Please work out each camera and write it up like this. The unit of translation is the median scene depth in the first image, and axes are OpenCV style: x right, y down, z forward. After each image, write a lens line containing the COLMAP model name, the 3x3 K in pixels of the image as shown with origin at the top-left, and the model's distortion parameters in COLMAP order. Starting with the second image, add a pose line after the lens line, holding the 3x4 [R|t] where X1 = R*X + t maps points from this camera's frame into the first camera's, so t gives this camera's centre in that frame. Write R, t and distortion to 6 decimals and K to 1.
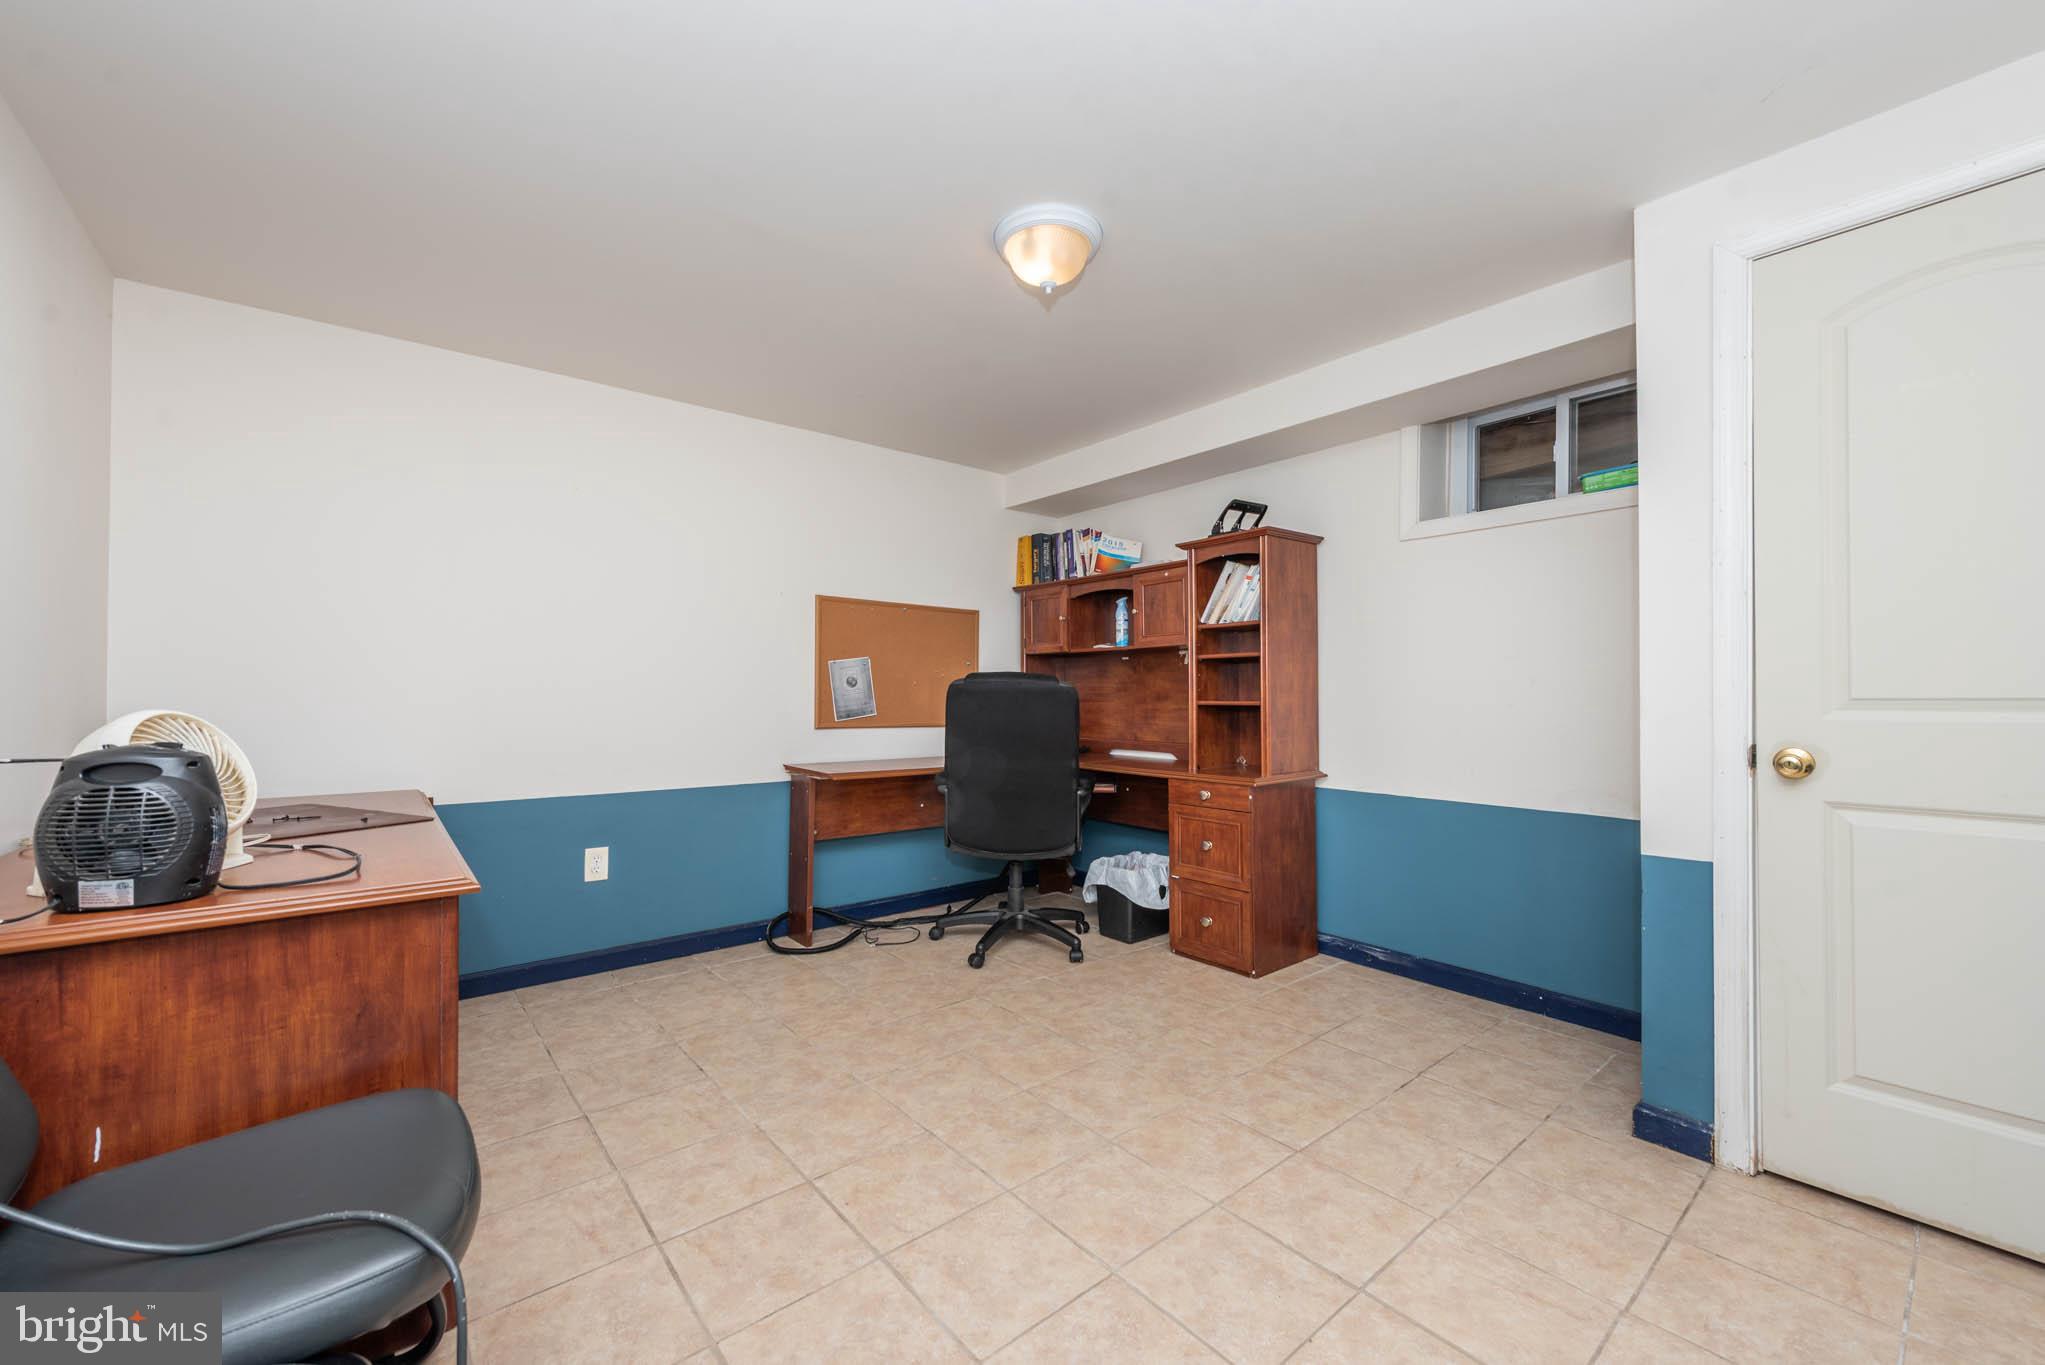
lens RADIAL K [[818.0, 0, 1017.1], [0, 818.0, 691.7], [0, 0, 1]] dist [0.016331, -0.001562]
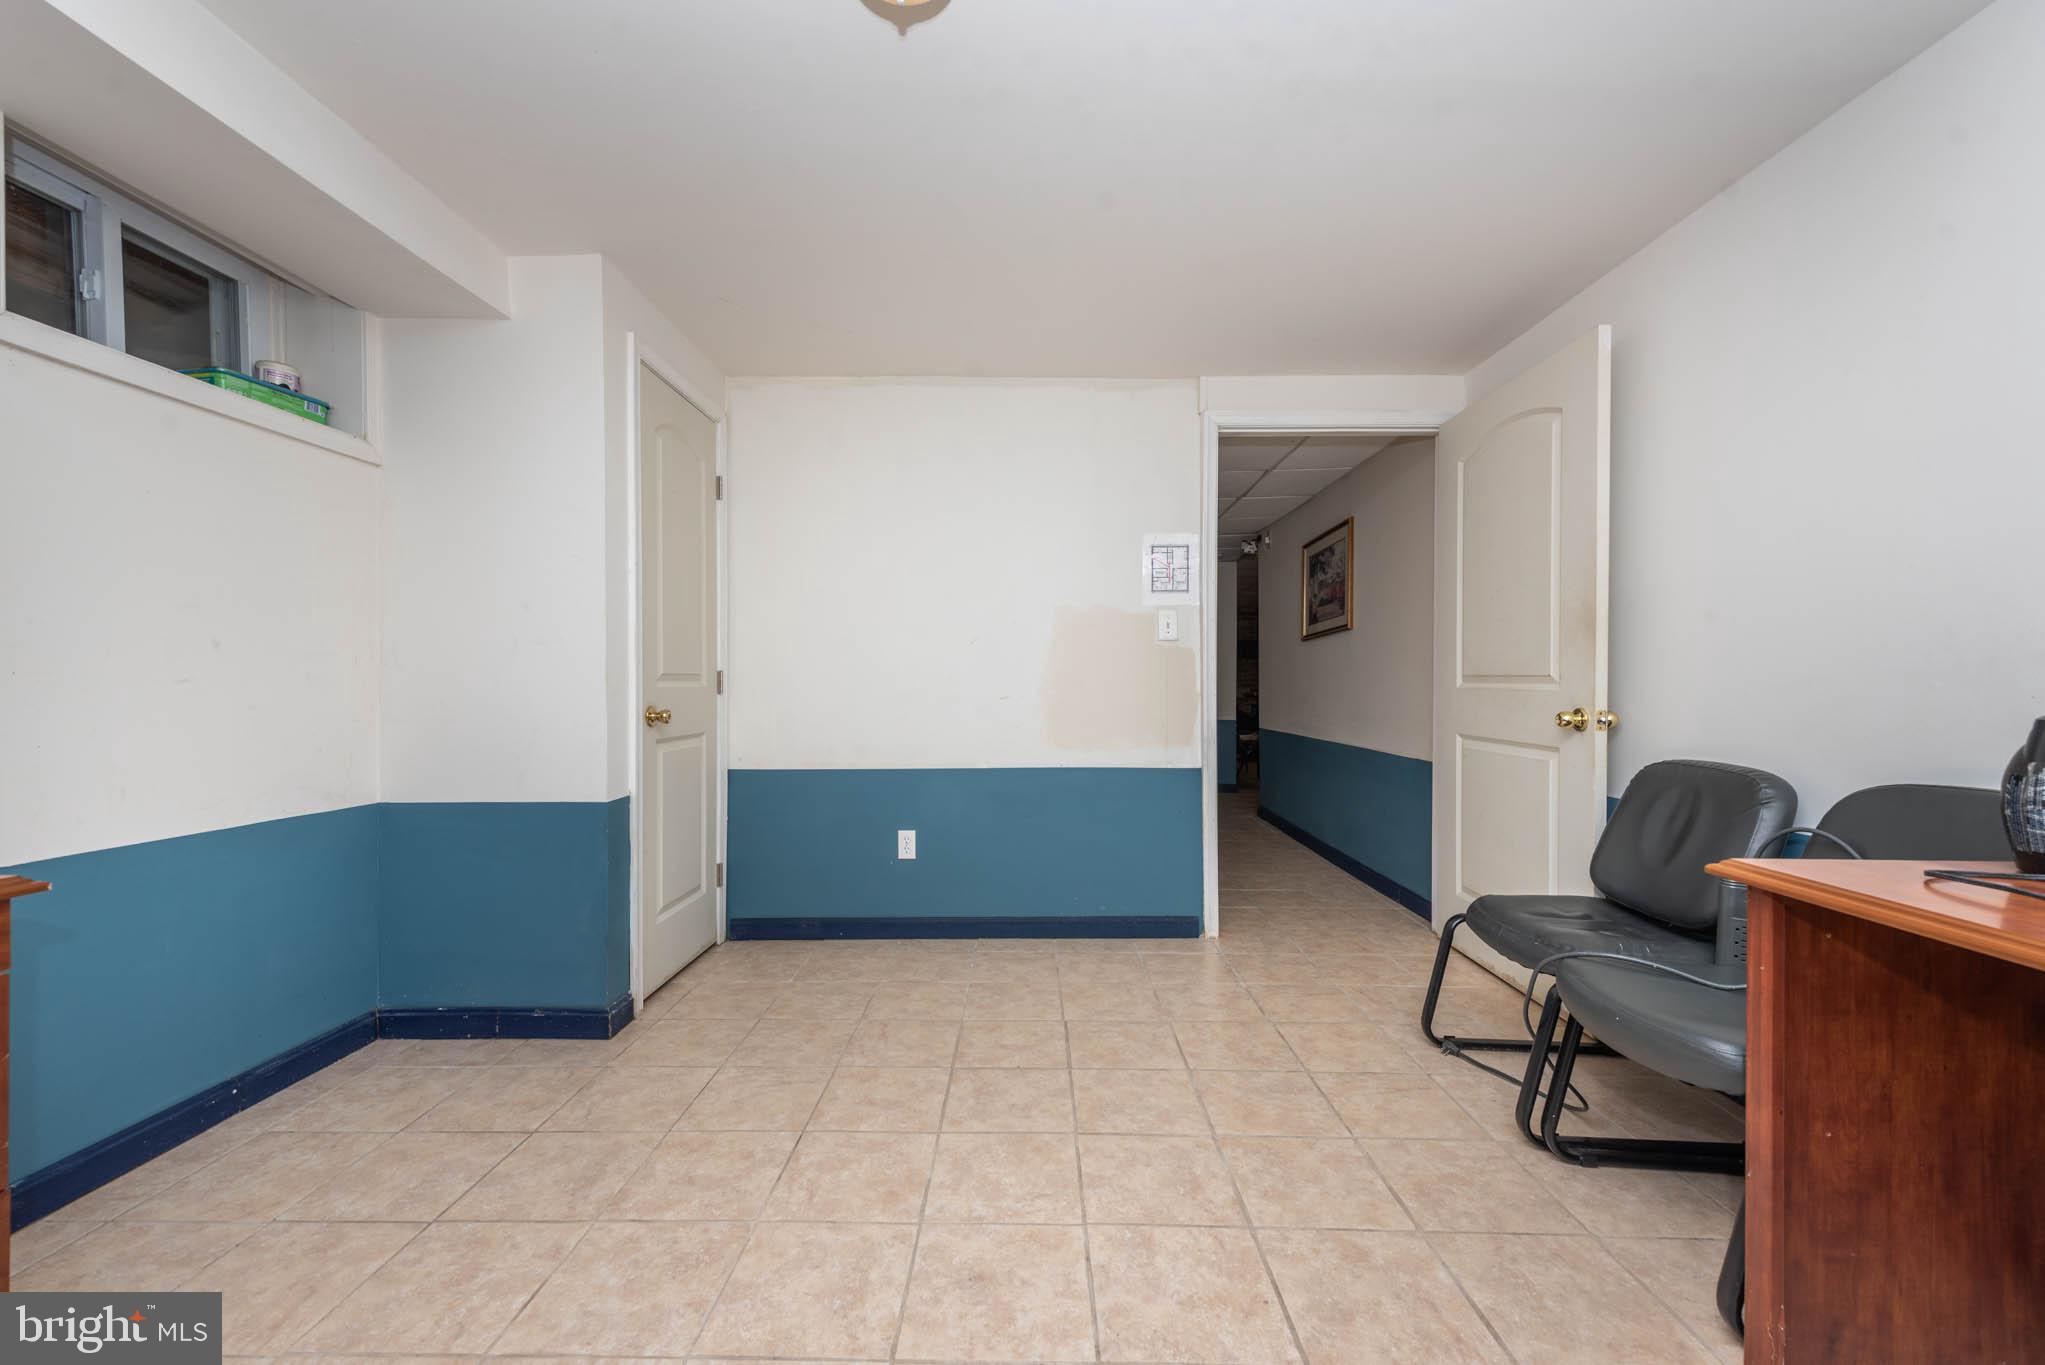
lens RADIAL K [[818.0, 0, 1012.3], [0, 818.0, 686.3], [0, 0, 1]] dist [0.016331, -0.001562]
pose [[-0.759501, -0.003928, 0.650495, -0.532783], [-0.004907, 0.999988, 0.000310, 0.031266], [-0.650488, -0.002956, -0.759511, 1.754672]]
